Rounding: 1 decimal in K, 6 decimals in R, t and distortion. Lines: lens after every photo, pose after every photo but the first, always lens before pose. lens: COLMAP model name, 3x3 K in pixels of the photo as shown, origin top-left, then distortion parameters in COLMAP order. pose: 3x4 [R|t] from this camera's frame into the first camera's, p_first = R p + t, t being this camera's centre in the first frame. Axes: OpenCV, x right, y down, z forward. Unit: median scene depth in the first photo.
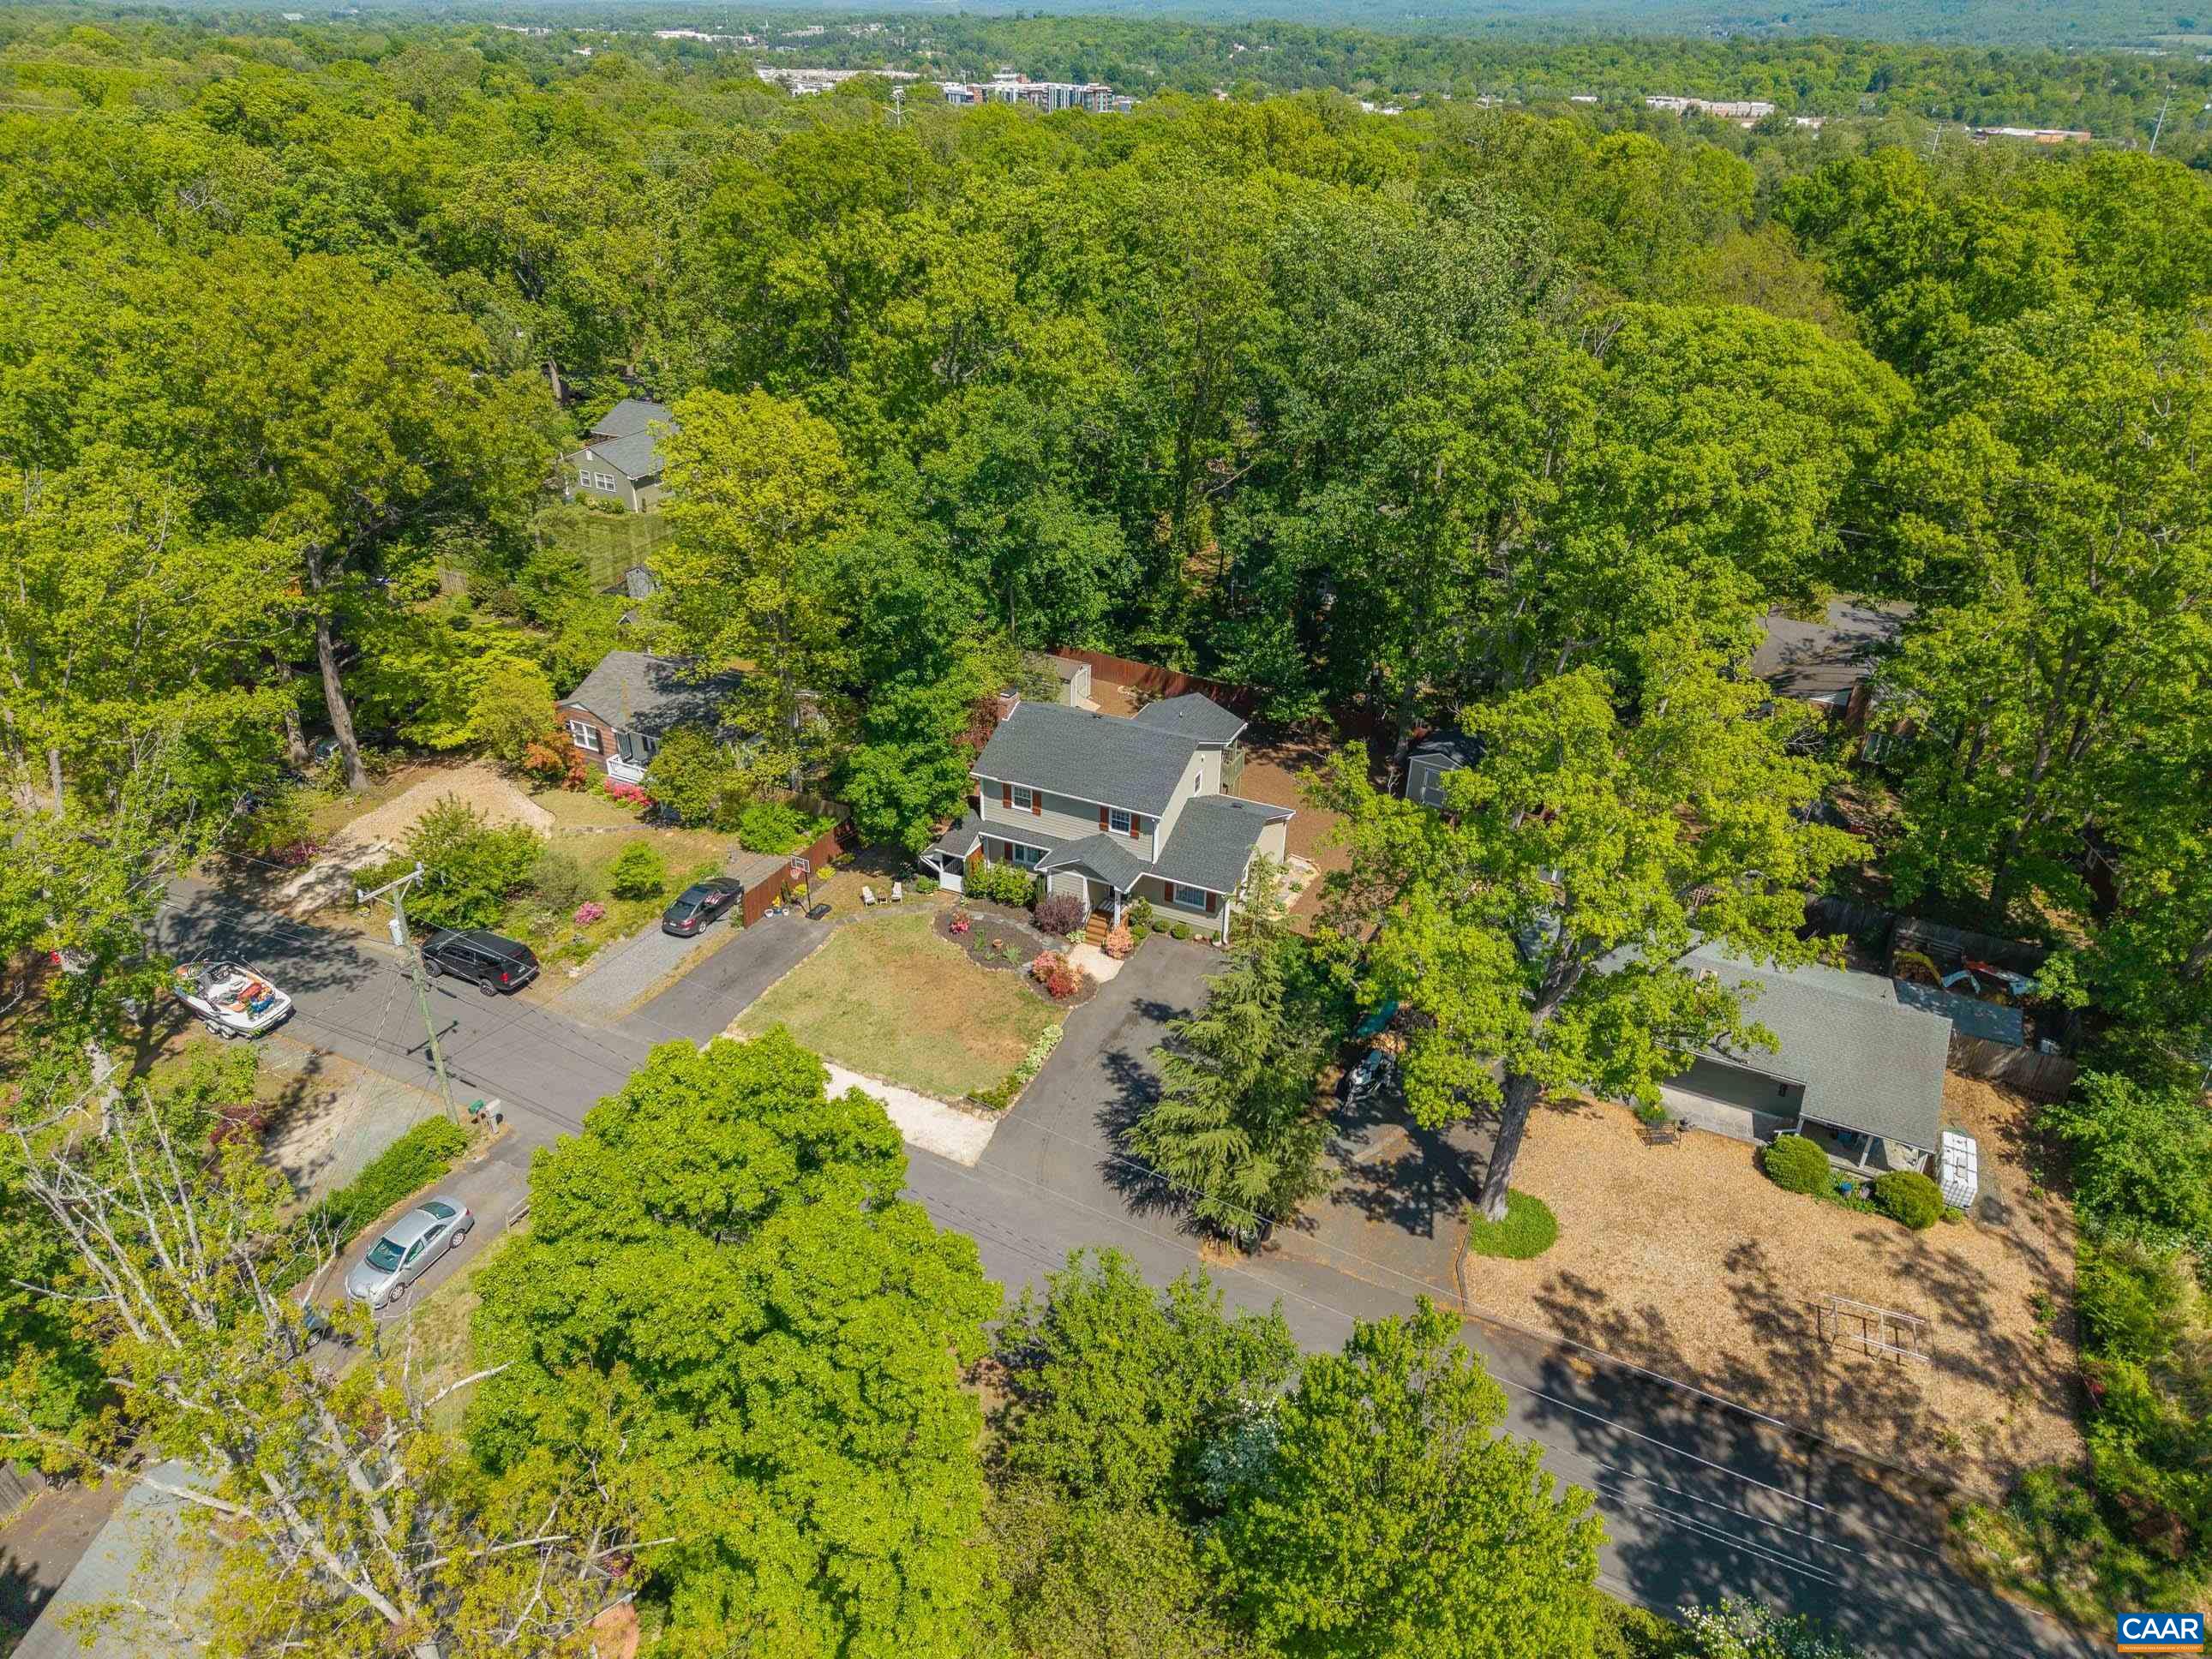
lens RADIAL K [[1486.2, 0, 1095.1], [0, 1486.2, 806.3], [0, 0, 1]] dist [0.005344, -0.009563]
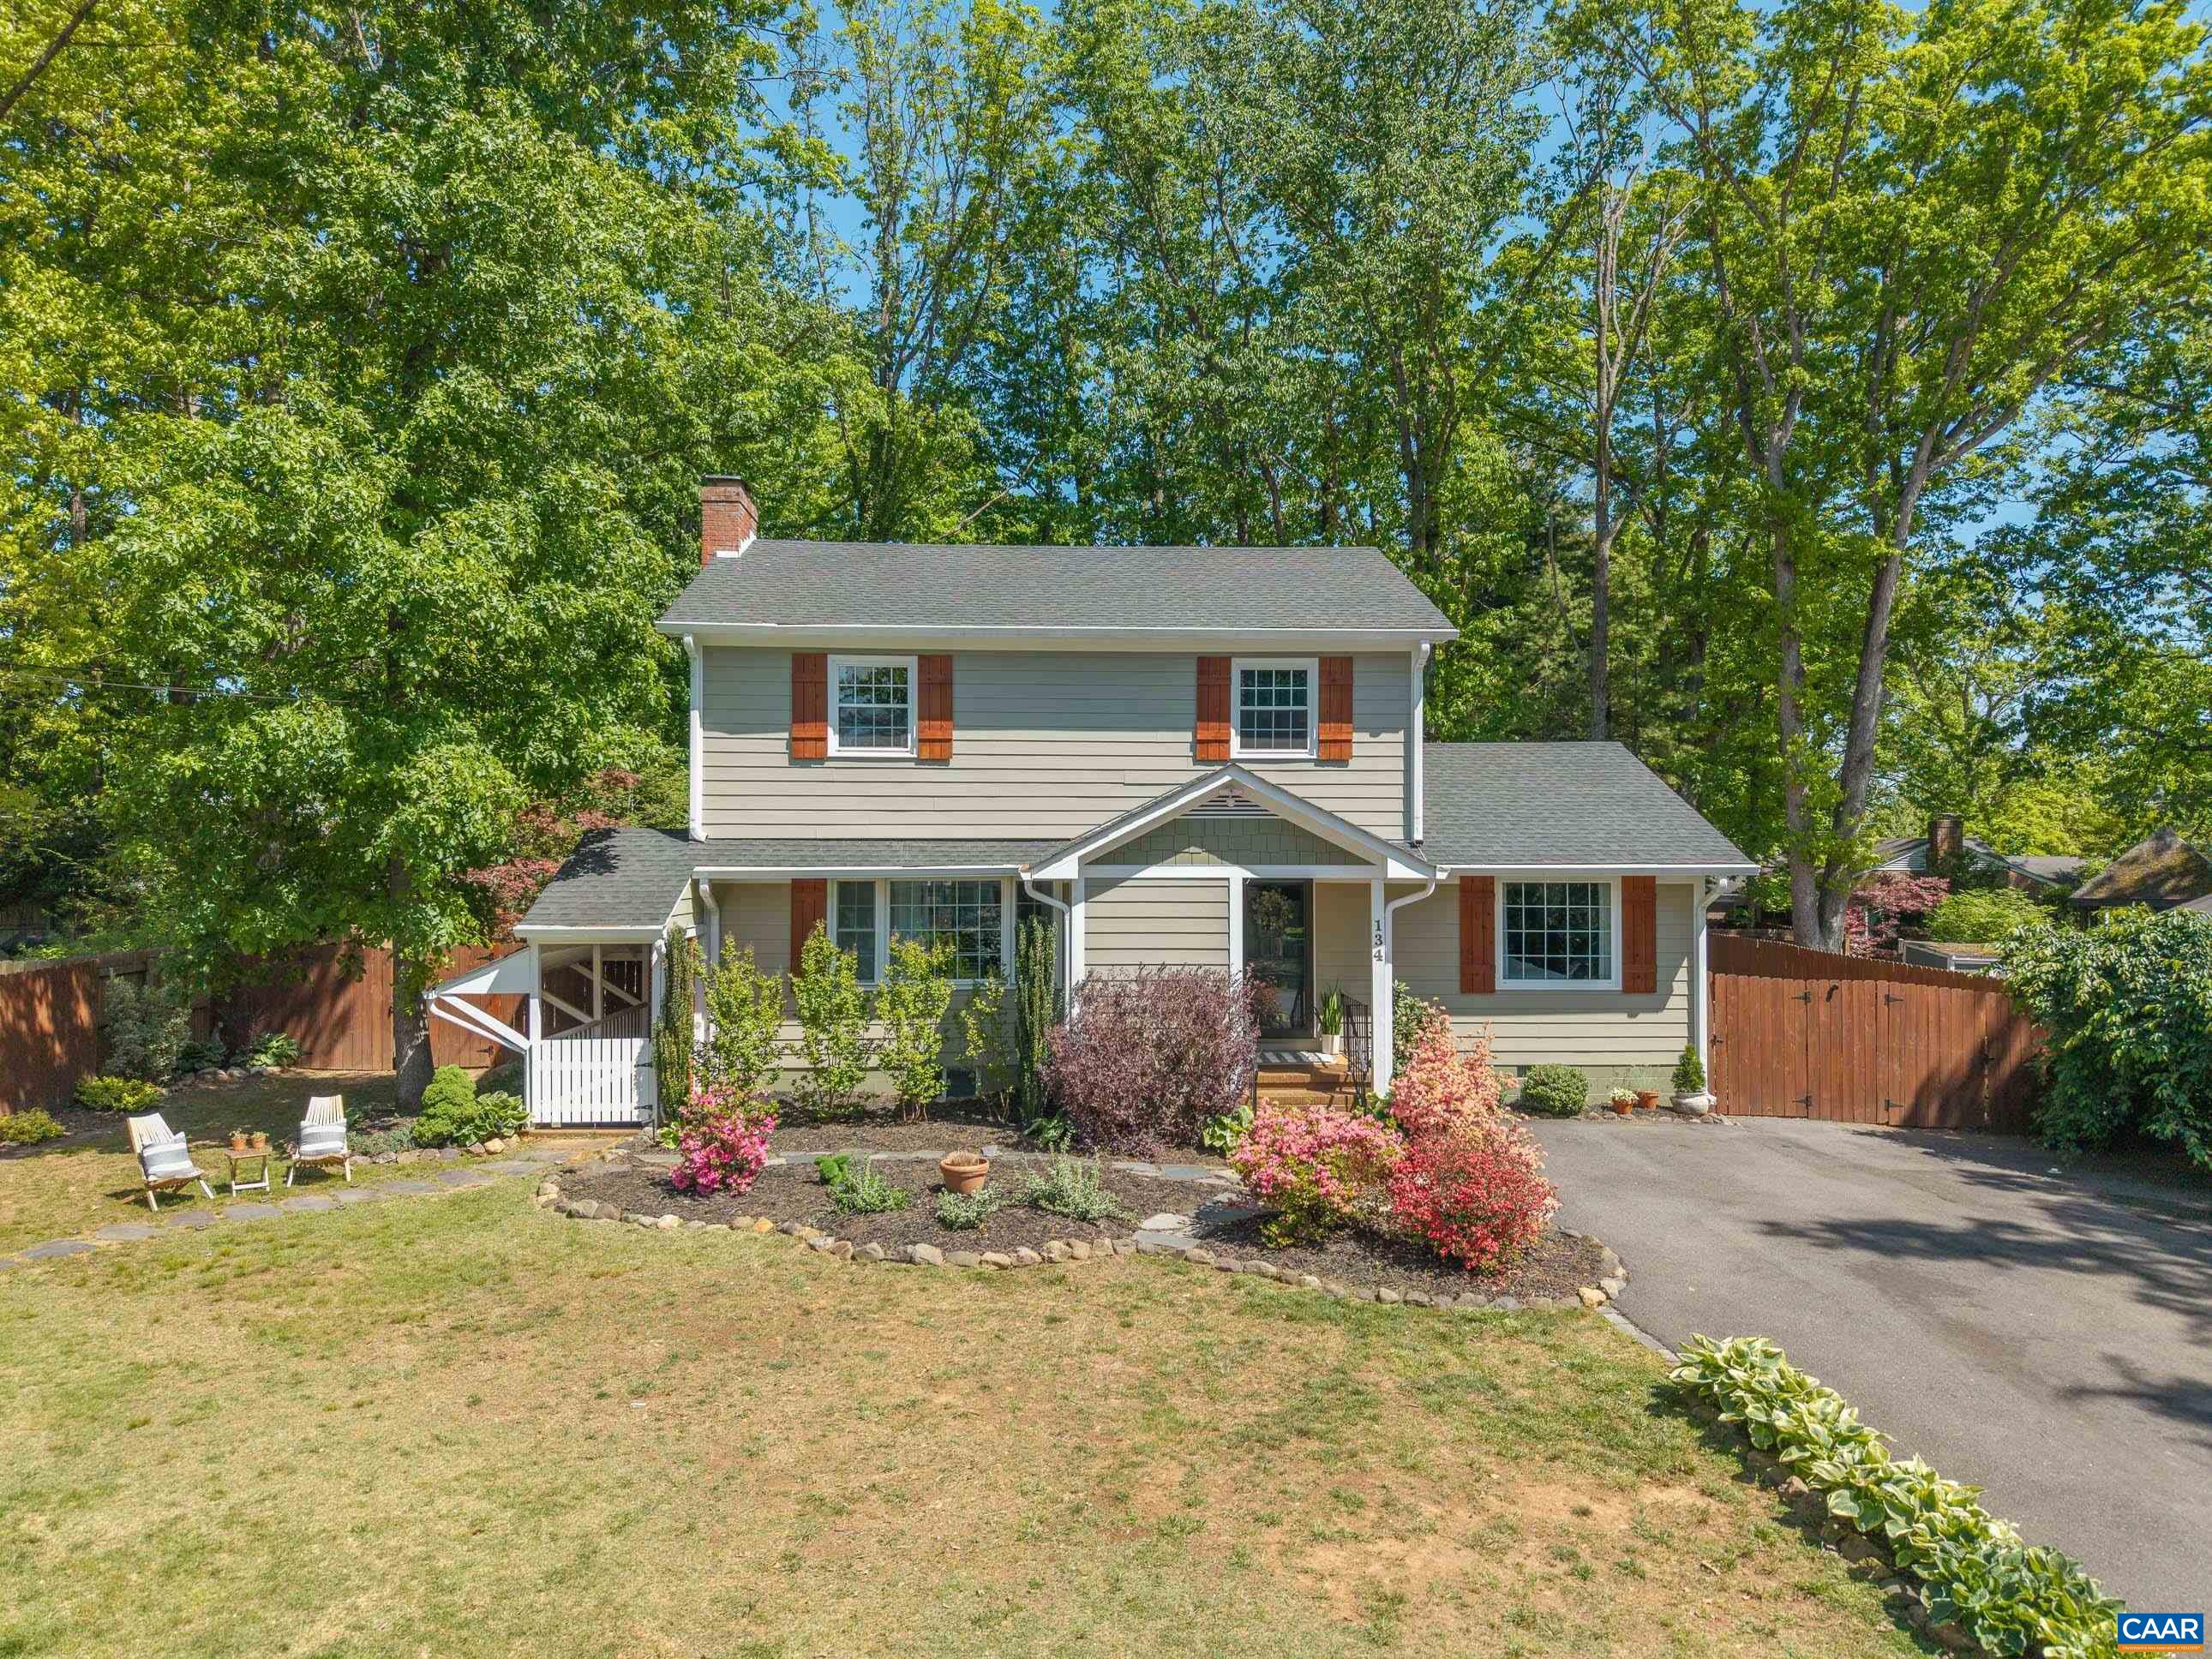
lens RADIAL K [[1486.2, 0, 1108.4], [0, 1486.2, 828.6], [0, 0, 1]] dist [0.005344, -0.009563]
pose [[0.881823, -0.004060, 0.471562, -0.152940], [0.229263, 0.877529, -0.421166, 0.150991], [-0.412100, 0.479506, 0.774757, 0.880438]]
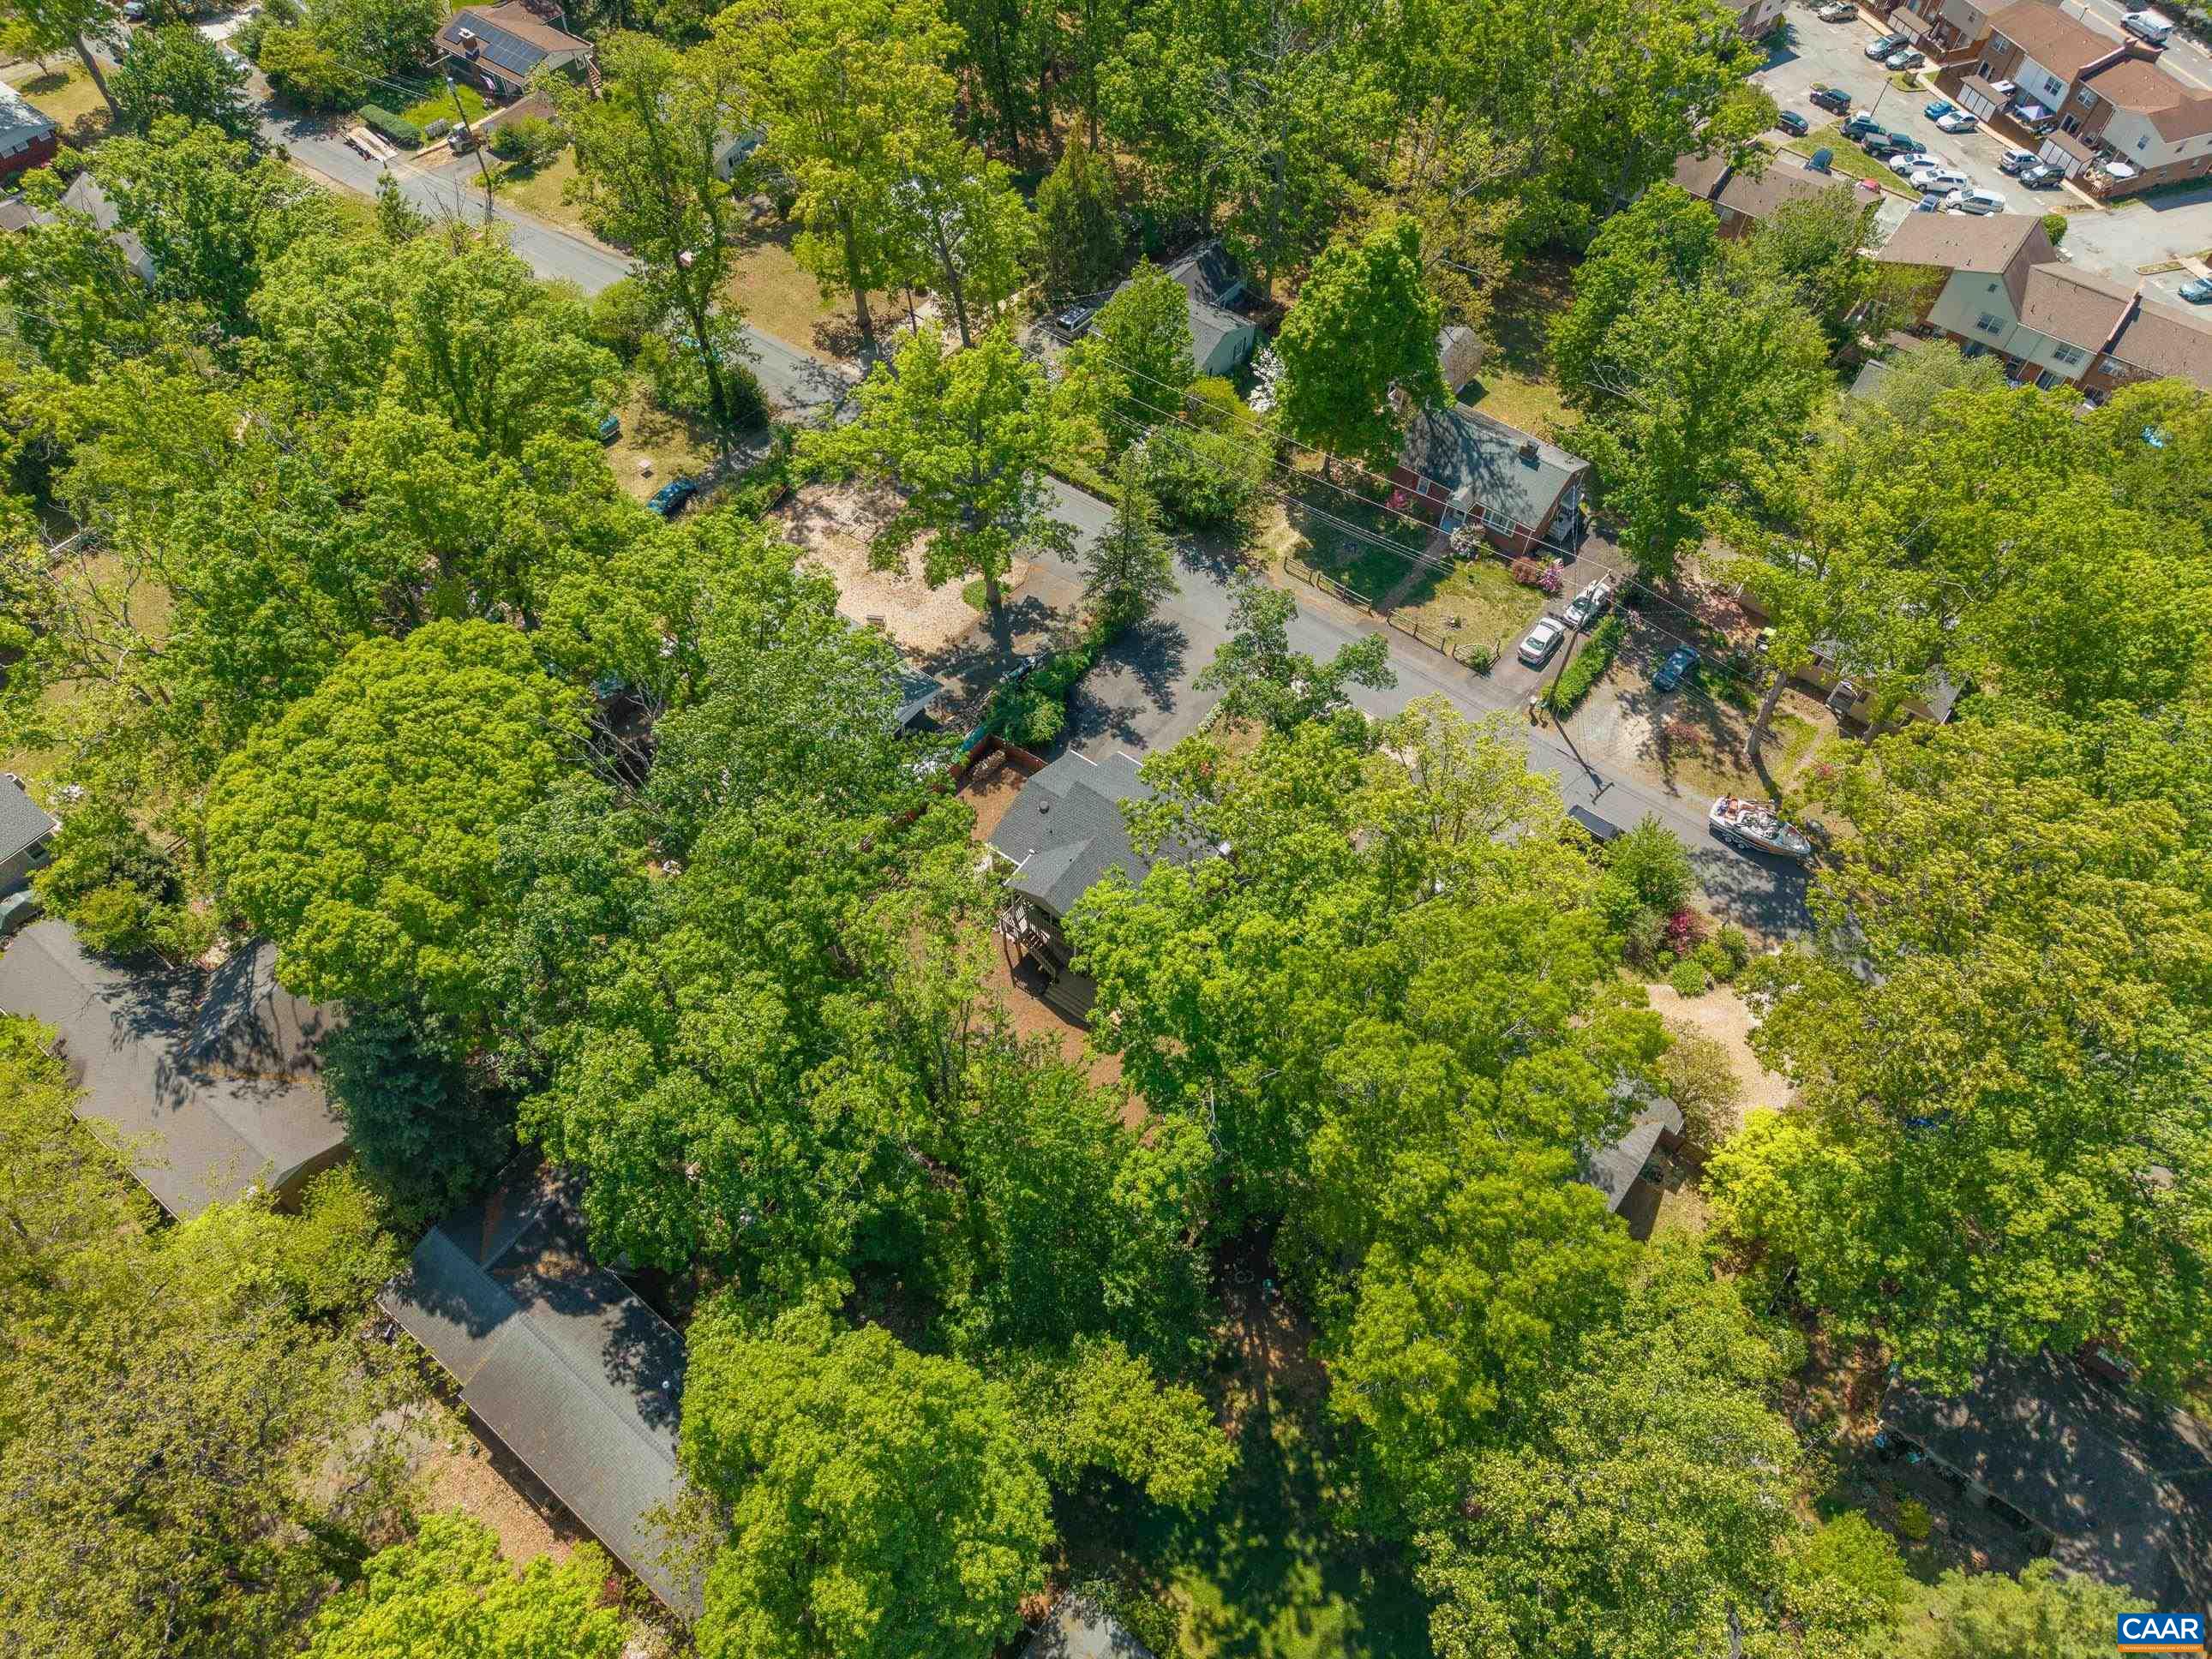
lens RADIAL K [[1486.2, 0, 1094.6], [0, 1486.2, 830.8], [0, 0, 1]] dist [0.005344, -0.009563]
pose [[-0.983723, -0.162221, 0.077287, -0.053607], [0.057489, 0.123380, 0.990693, -1.388808], [-0.170247, 0.979011, -0.112045, 1.297497]]
